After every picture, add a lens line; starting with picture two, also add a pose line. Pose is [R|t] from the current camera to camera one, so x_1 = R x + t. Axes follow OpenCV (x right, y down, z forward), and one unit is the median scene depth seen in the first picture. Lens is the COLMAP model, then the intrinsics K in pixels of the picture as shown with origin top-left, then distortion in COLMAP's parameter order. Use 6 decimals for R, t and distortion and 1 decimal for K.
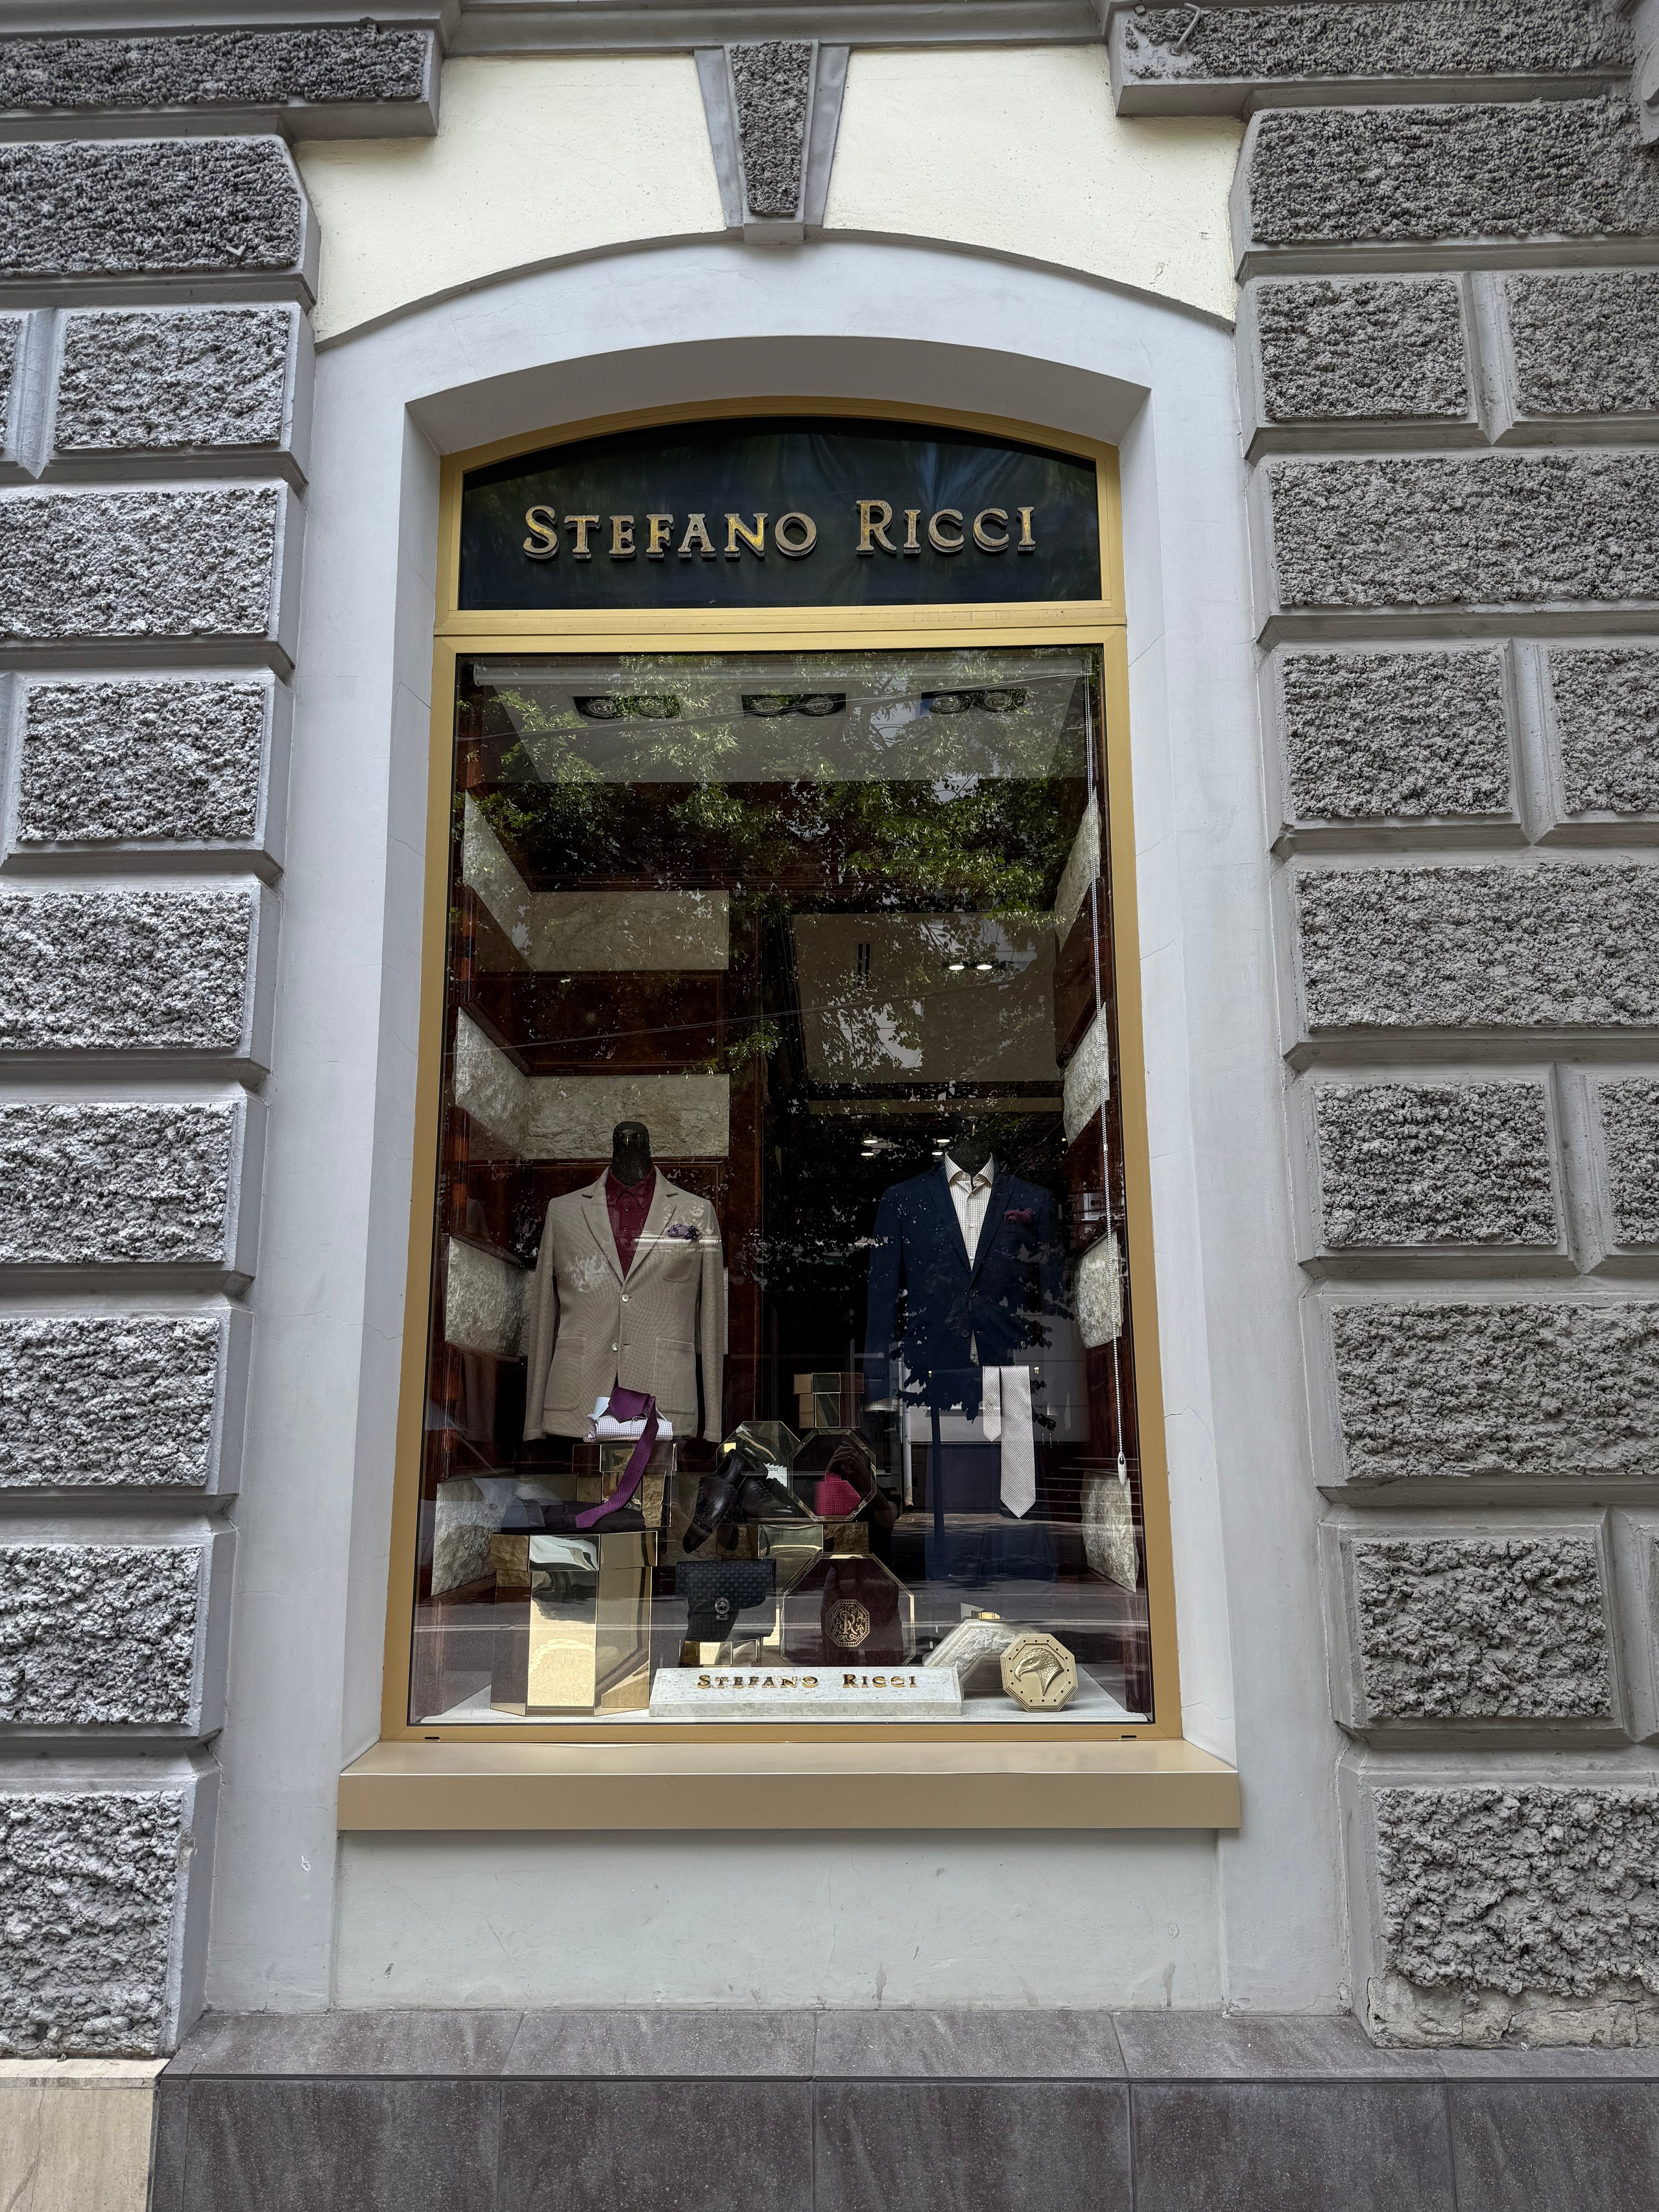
lens RADIAL K [[1515.2, 0, 829.6], [0, 1515.2, 1099.4], [0, 0, 1]] dist [0.004856, -0.016666]
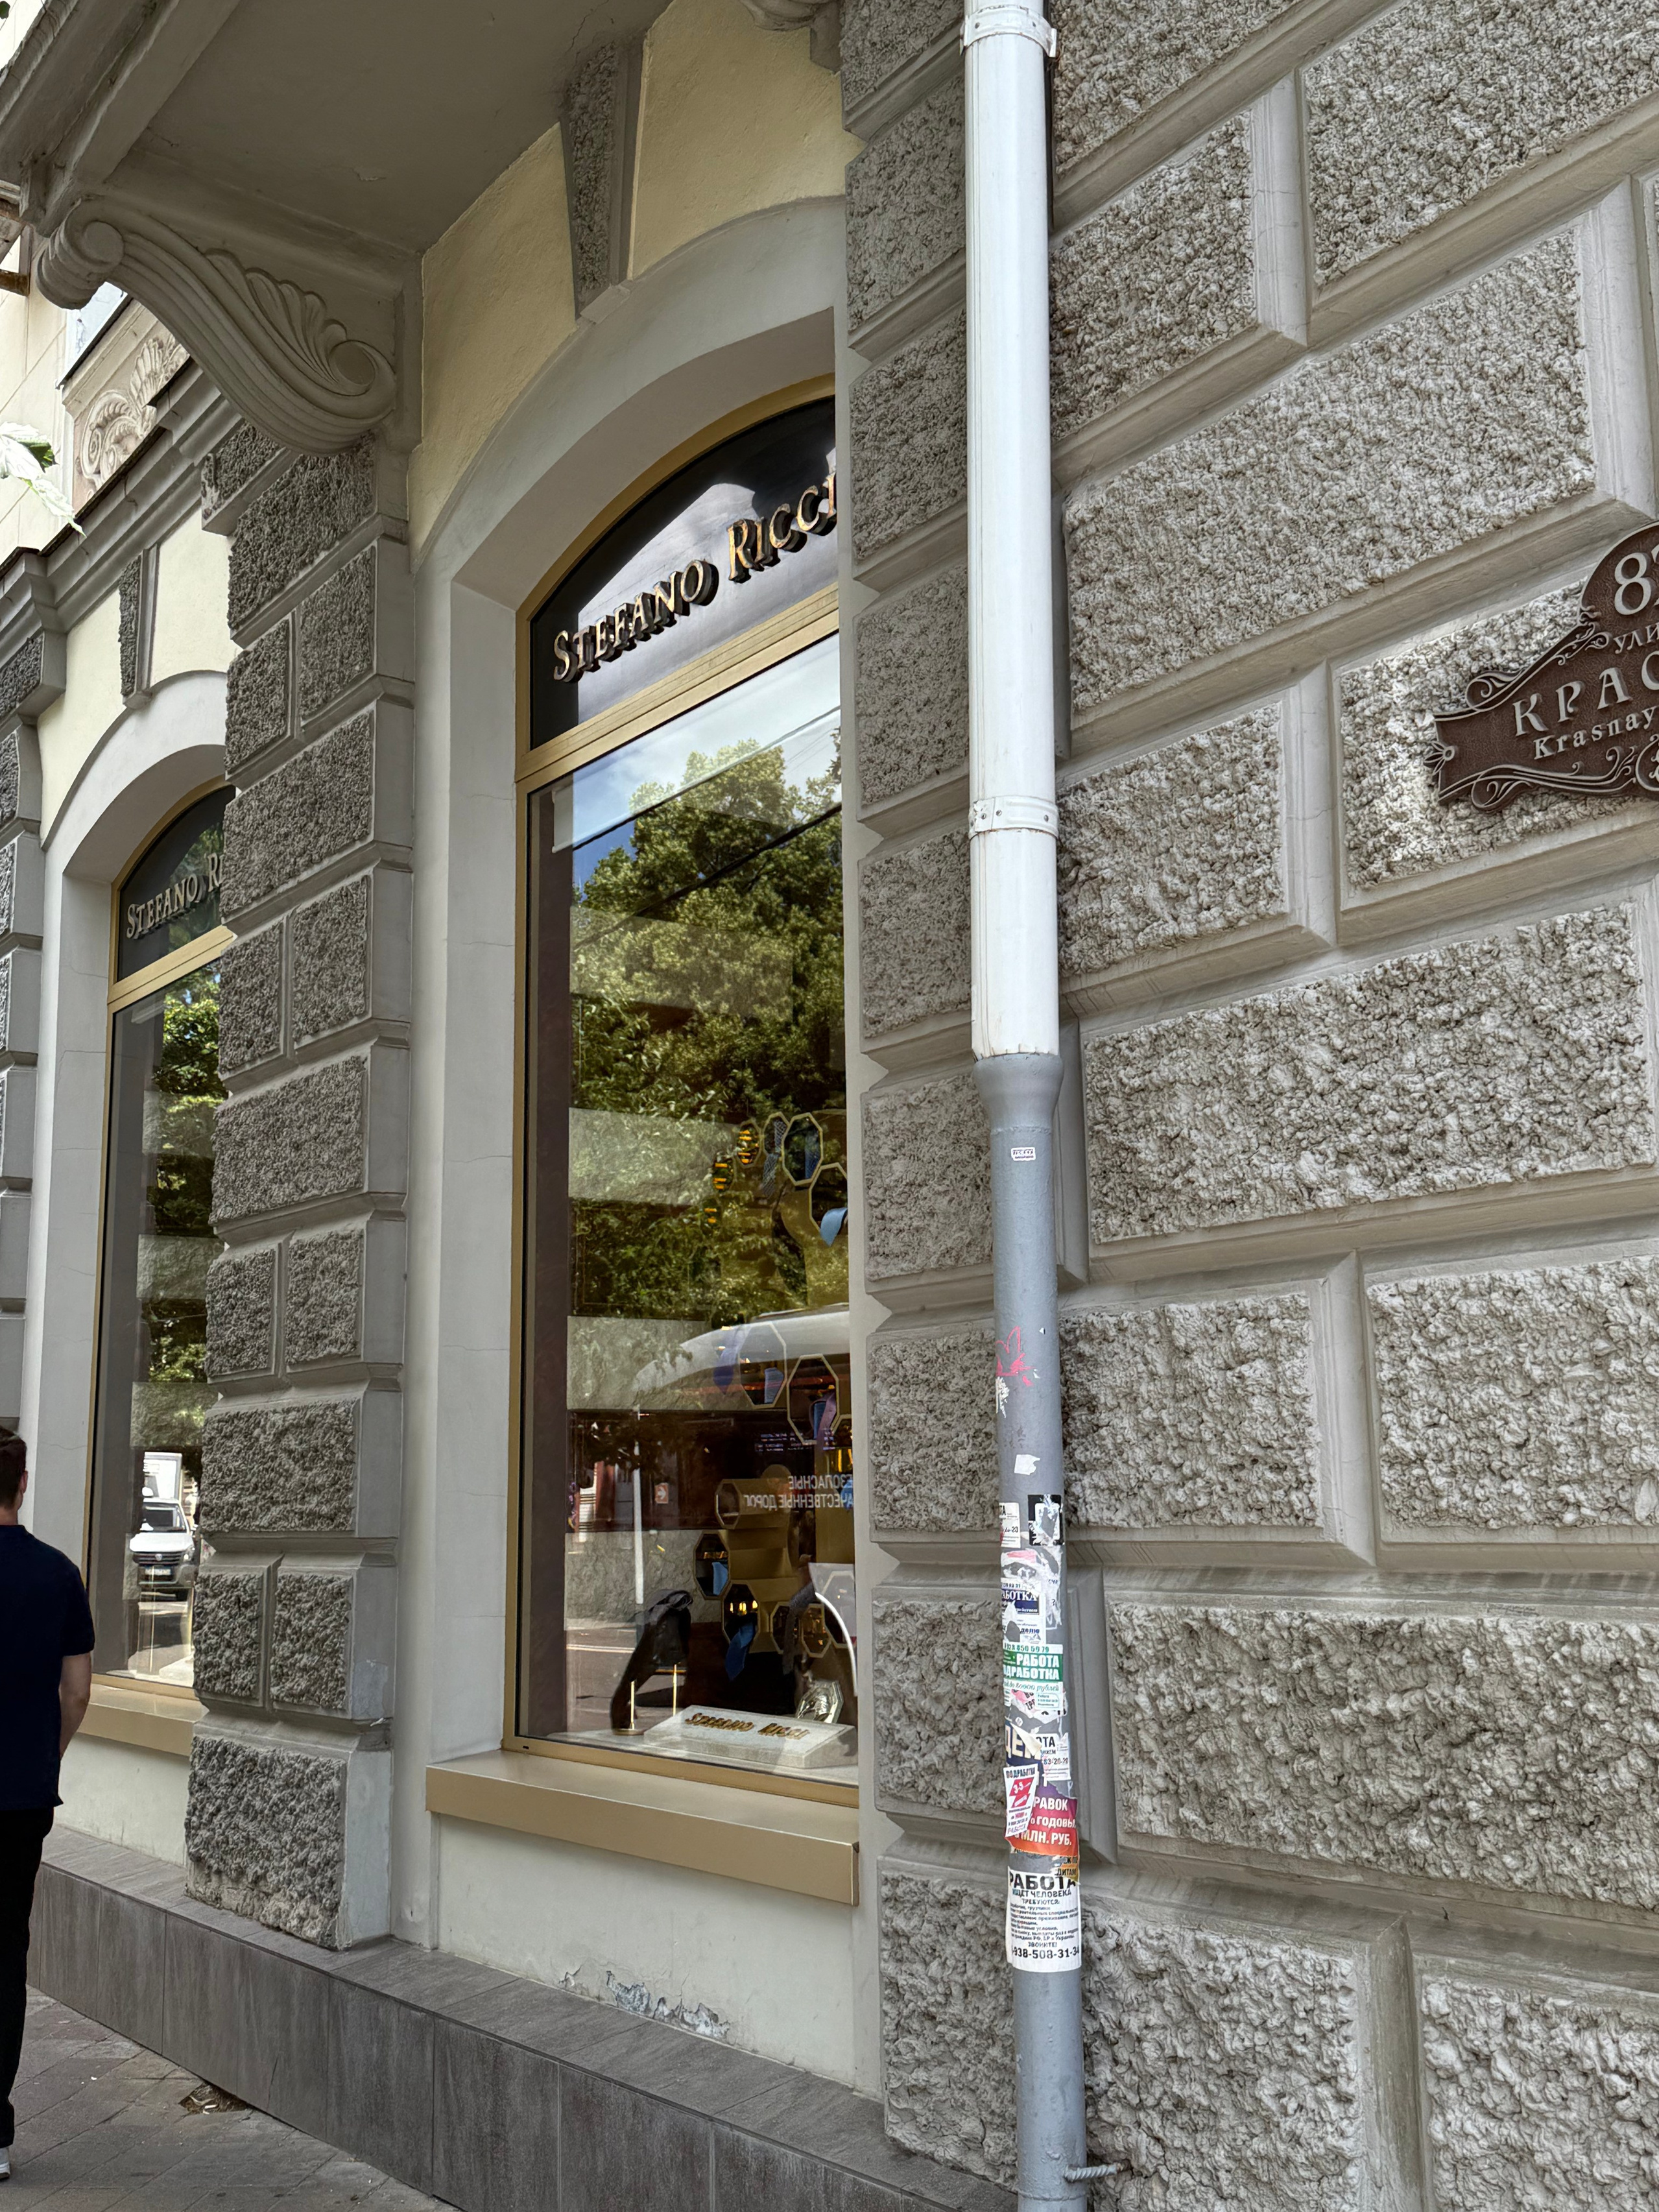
lens RADIAL K [[2327.0, 0, 827.5], [0, 2327.0, 1104.8], [0, 0, 1]] dist [-0.009116, 0.000000]
pose [[0.601081, -0.135197, -0.787669, 2.550420], [0.153835, 0.986729, -0.051971, 0.047524], [0.784242, -0.089932, 0.613902, 0.118011]]
